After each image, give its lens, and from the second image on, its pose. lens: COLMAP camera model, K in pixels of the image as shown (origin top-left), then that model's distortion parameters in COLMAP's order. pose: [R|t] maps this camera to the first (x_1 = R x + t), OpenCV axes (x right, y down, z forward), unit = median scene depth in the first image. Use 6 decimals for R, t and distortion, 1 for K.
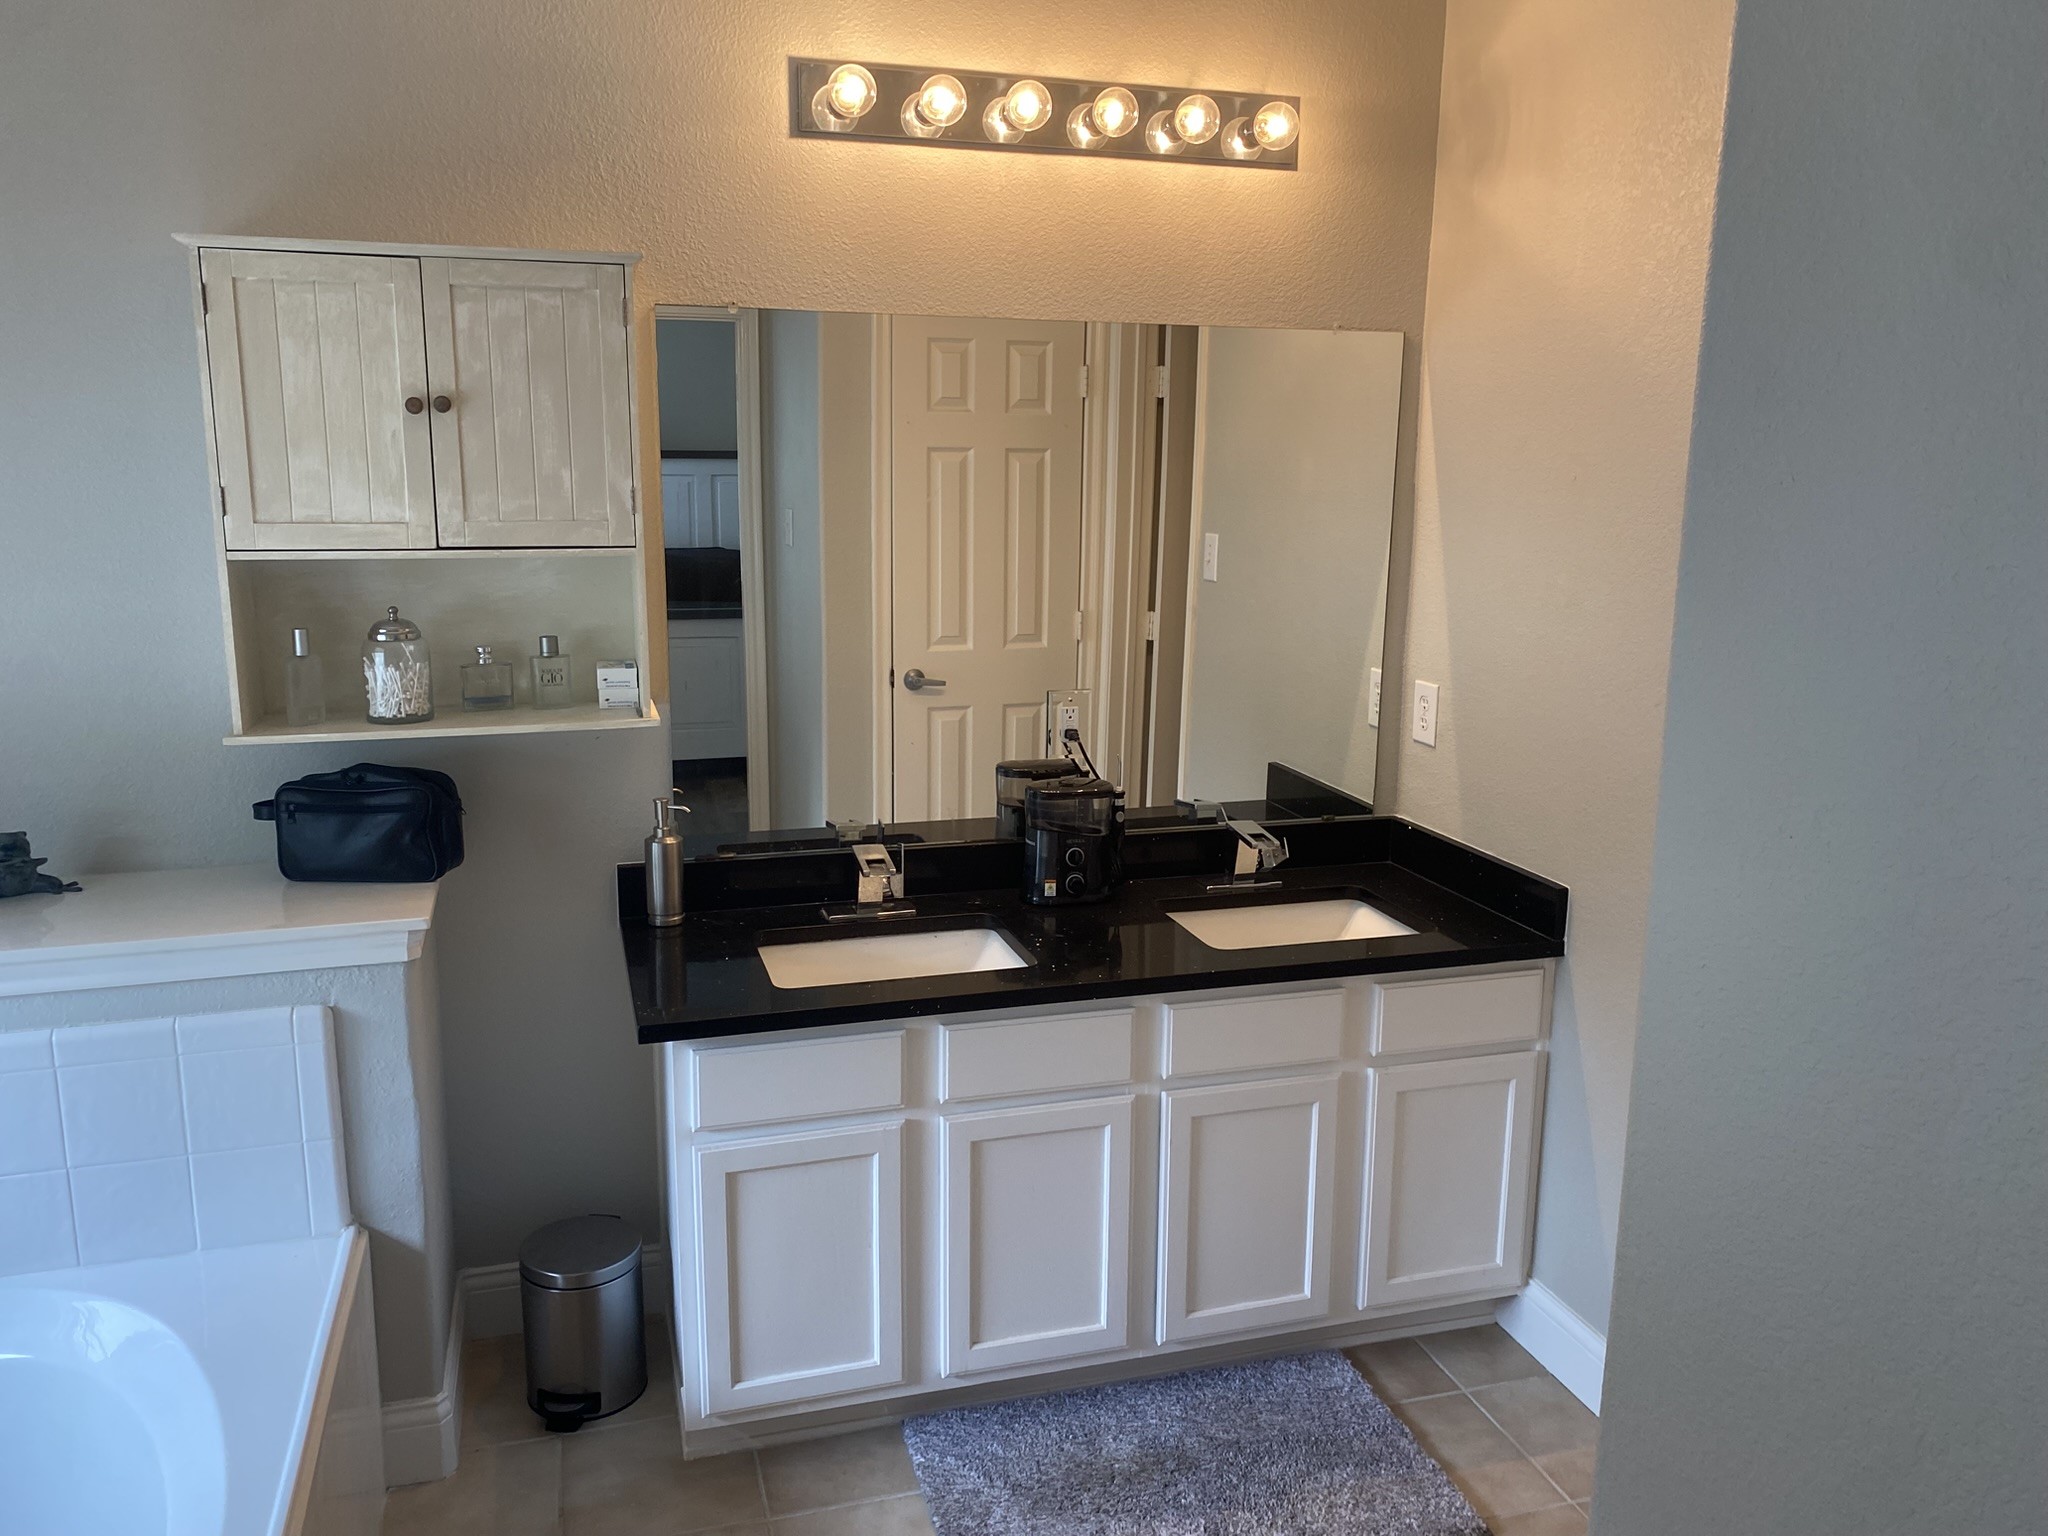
lens RADIAL K [[1574.6, 0, 1035.6], [0, 1574.6, 760.4], [0, 0, 1]] dist [0.010163, -0.001290]
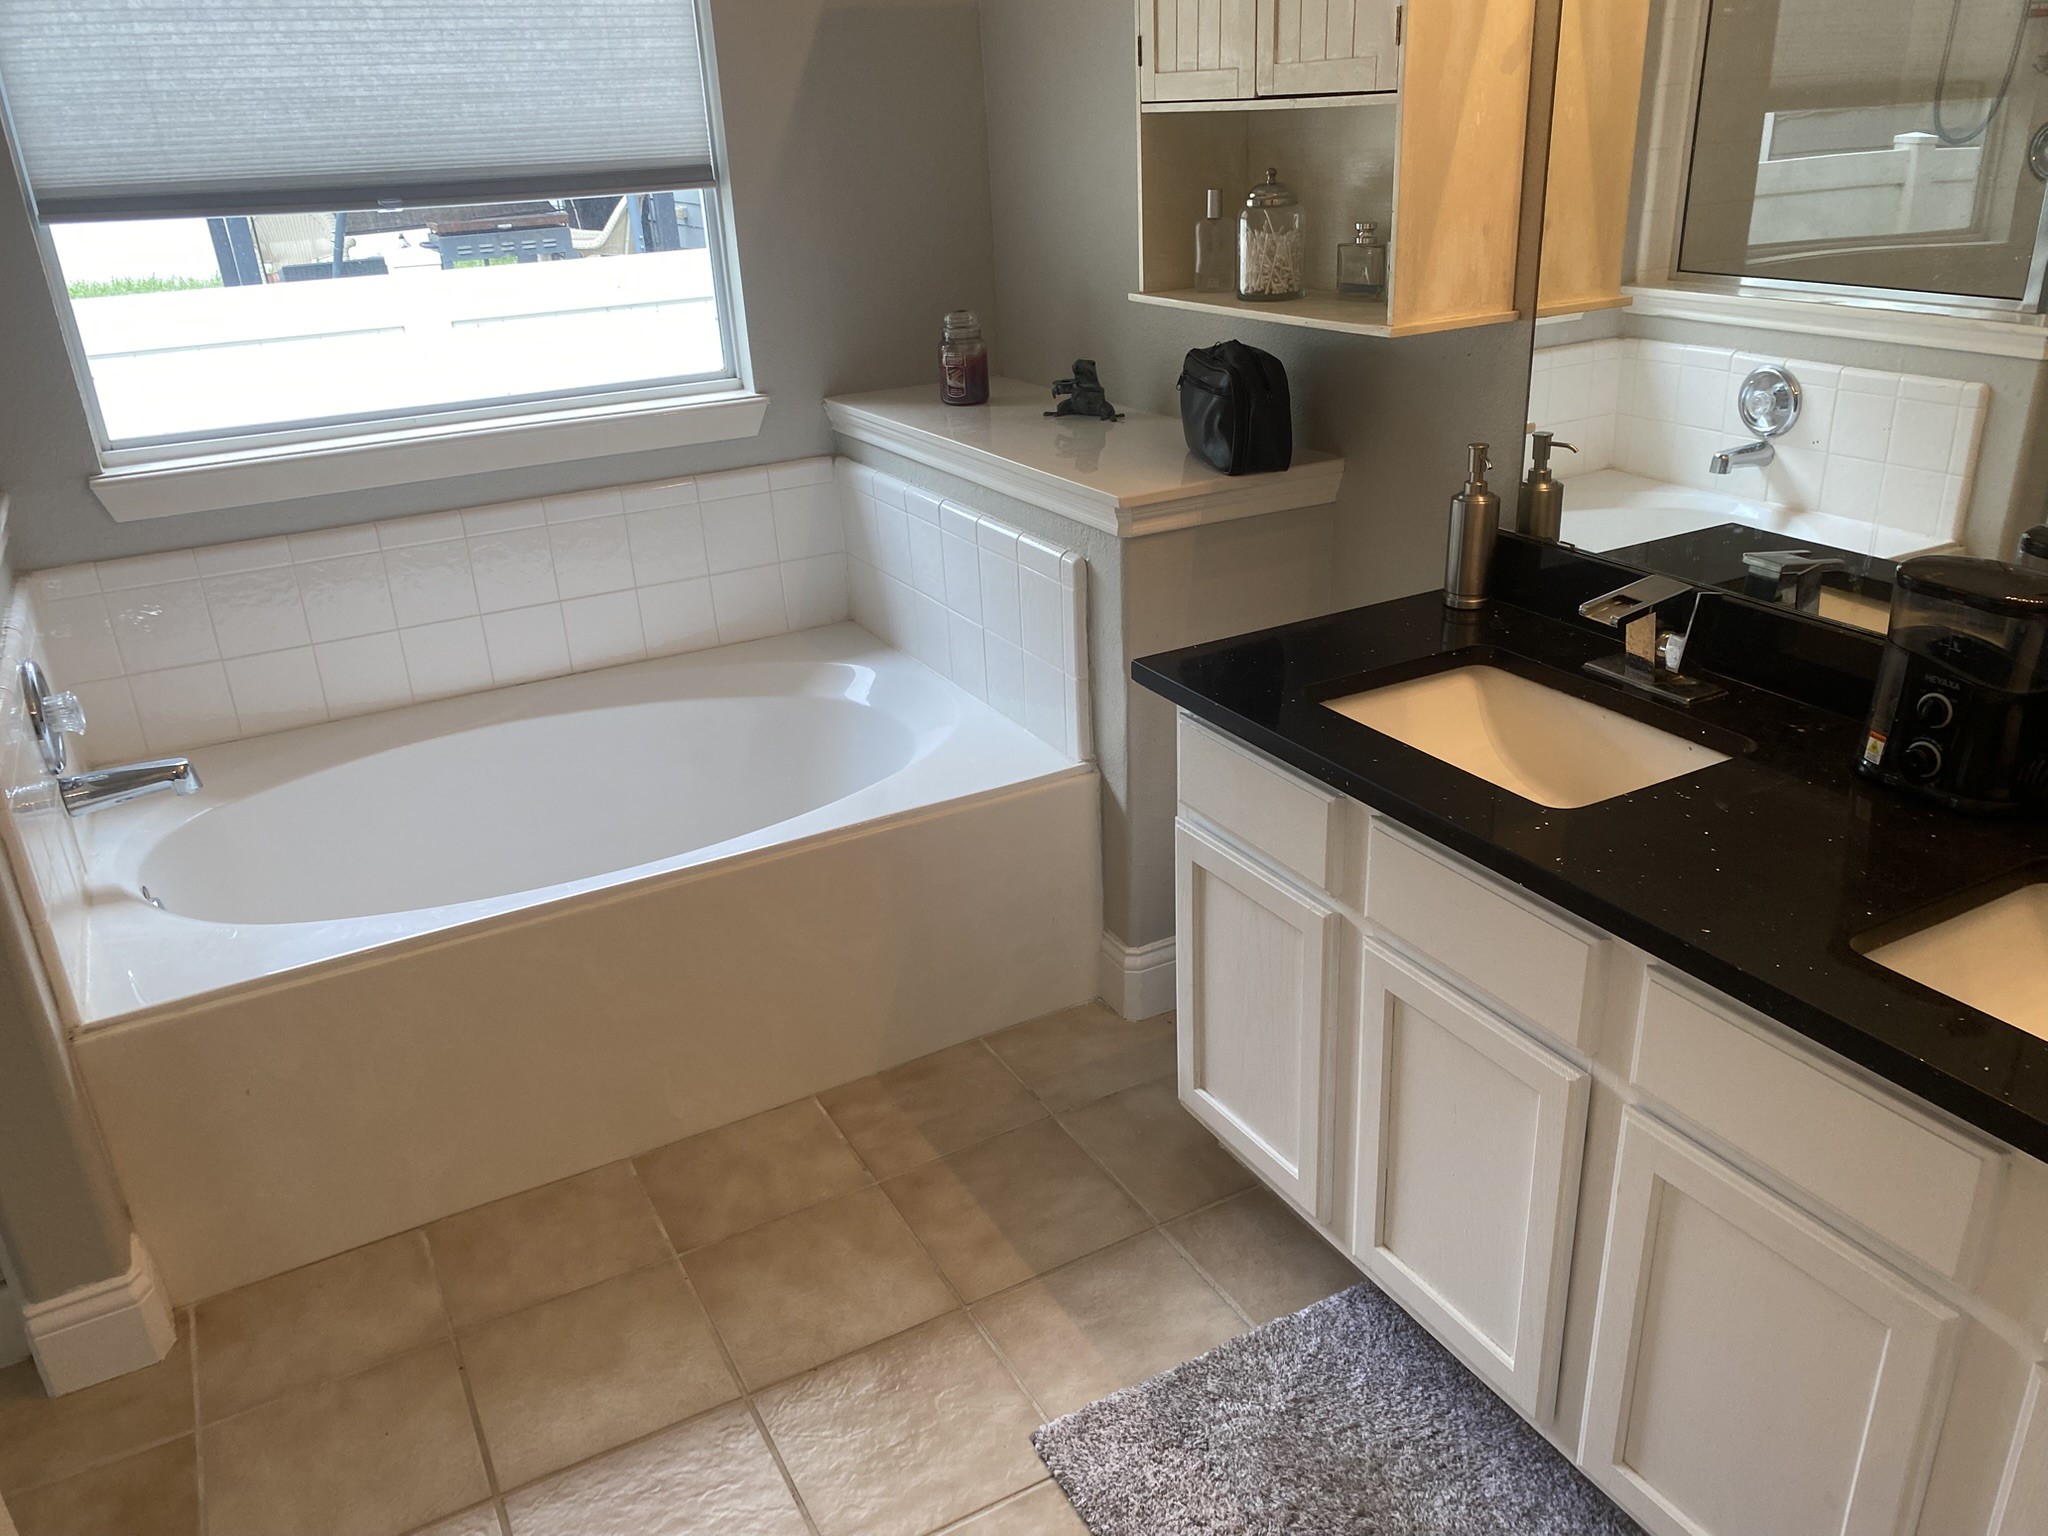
lens RADIAL K [[1559.5, 0, 1012.7], [0, 1559.5, 775.5], [0, 0, 1]] dist [0.050126, -0.070882]
pose [[0.193434, 0.375115, -0.906572, 0.517819], [-0.142008, 0.924997, 0.352439, -0.070336], [0.970782, 0.060567, 0.232195, 0.653050]]
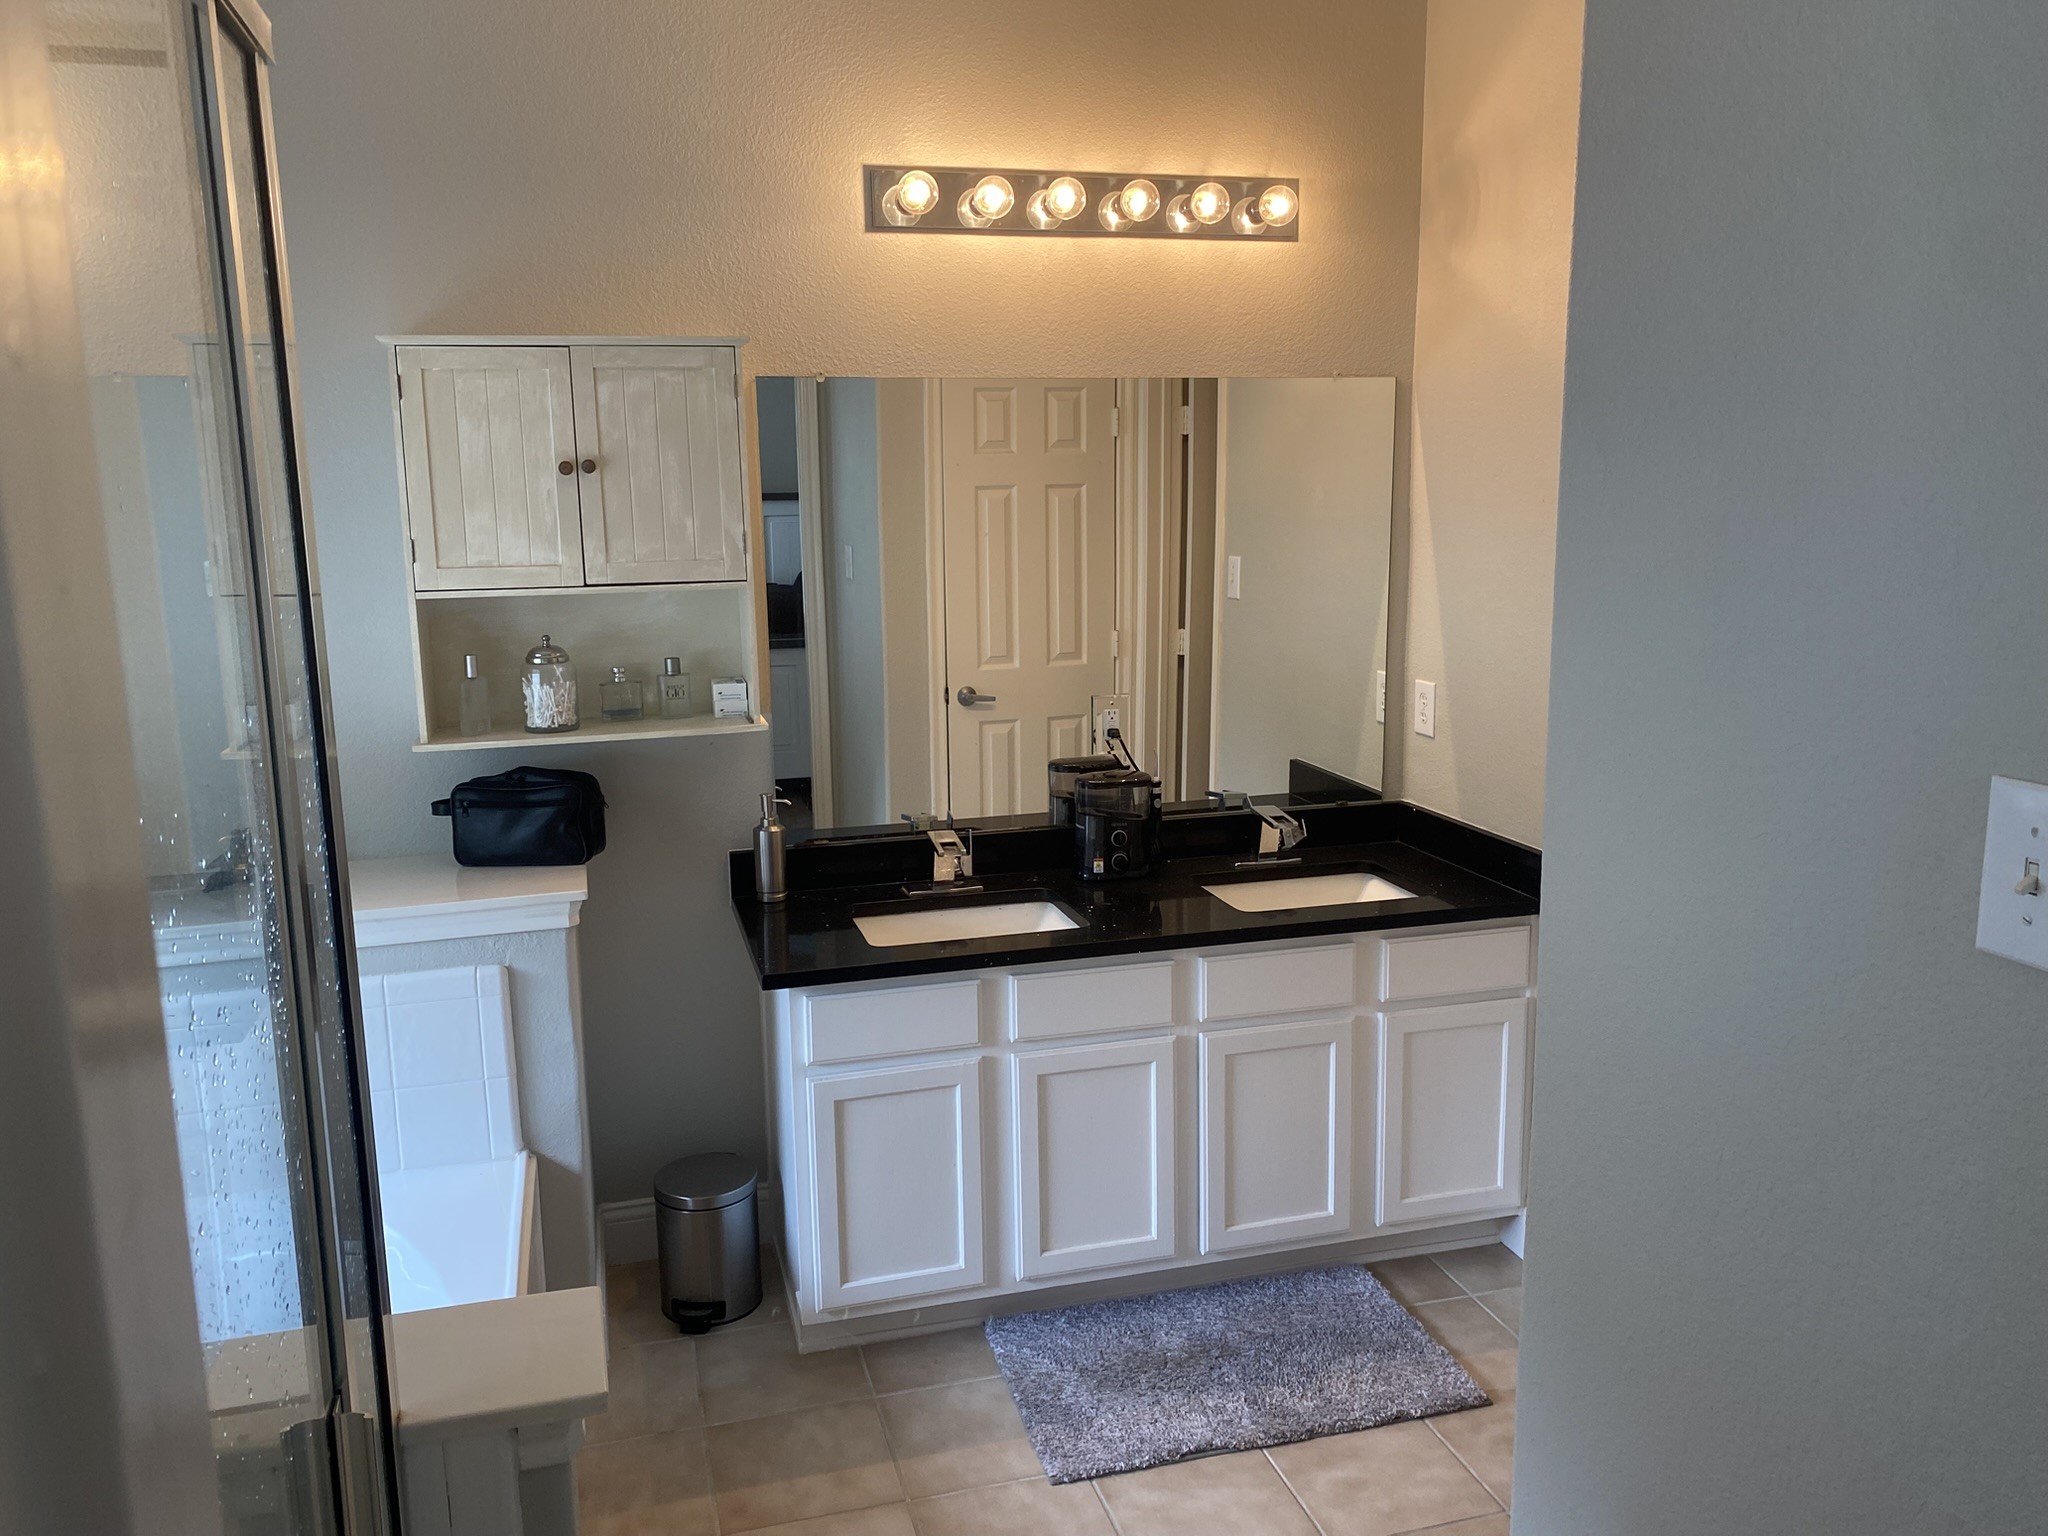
lens RADIAL K [[1564.6, 0, 1017.6], [0, 1564.6, 751.4], [0, 0, 1]] dist [0.050539, -0.071019]
pose [[0.999169, -0.022589, -0.033940, -0.010624], [0.021813, 0.999496, -0.023069, 0.025744], [0.034444, 0.022309, 0.999158, -0.175750]]
